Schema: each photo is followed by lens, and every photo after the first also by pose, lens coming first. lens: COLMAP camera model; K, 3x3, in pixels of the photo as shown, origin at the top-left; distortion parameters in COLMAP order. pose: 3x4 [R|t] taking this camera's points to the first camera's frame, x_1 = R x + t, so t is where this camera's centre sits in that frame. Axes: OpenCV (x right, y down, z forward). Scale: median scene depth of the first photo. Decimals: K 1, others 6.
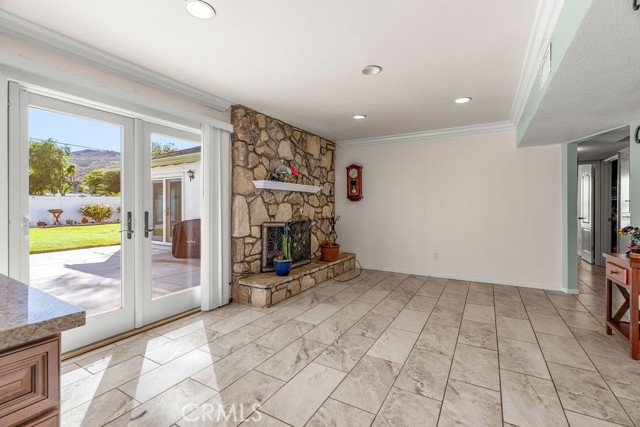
lens RADIAL K [[291.9, 0, 318.8], [0, 291.9, 209.1], [0, 0, 1]] dist [-0.011565, 0.000907]
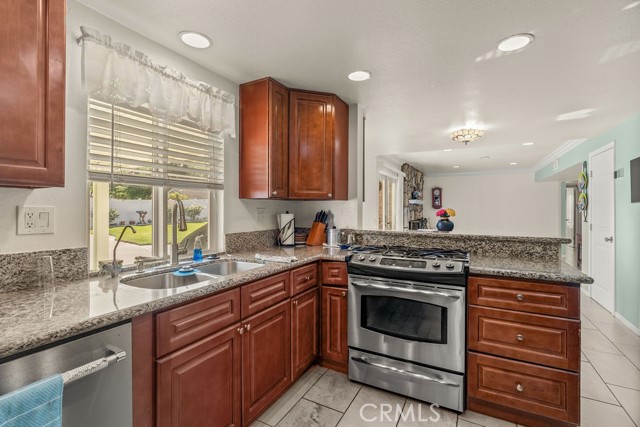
lens RADIAL K [[291.9, 0, 318.8], [0, 291.9, 209.1], [0, 0, 1]] dist [-0.011565, 0.000907]
pose [[0.999652, 0.008165, 0.025065, -0.823927], [-0.007950, 0.999931, -0.008689, -0.007635], [-0.025134, 0.008487, 0.999648, -0.916789]]
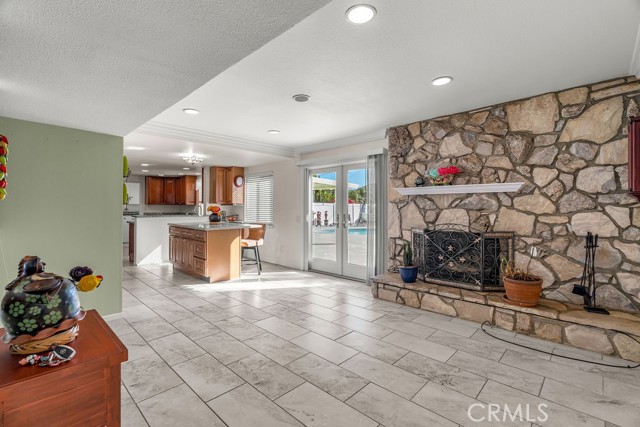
lens RADIAL K [[291.9, 0, 318.8], [0, 291.9, 209.1], [0, 0, 1]] dist [-0.011565, 0.000907]
pose [[-0.238630, 0.004485, -0.971100, 0.860345], [-0.007826, 0.999948, 0.006542, -0.023369], [0.971079, 0.009161, -0.238582, 0.888028]]
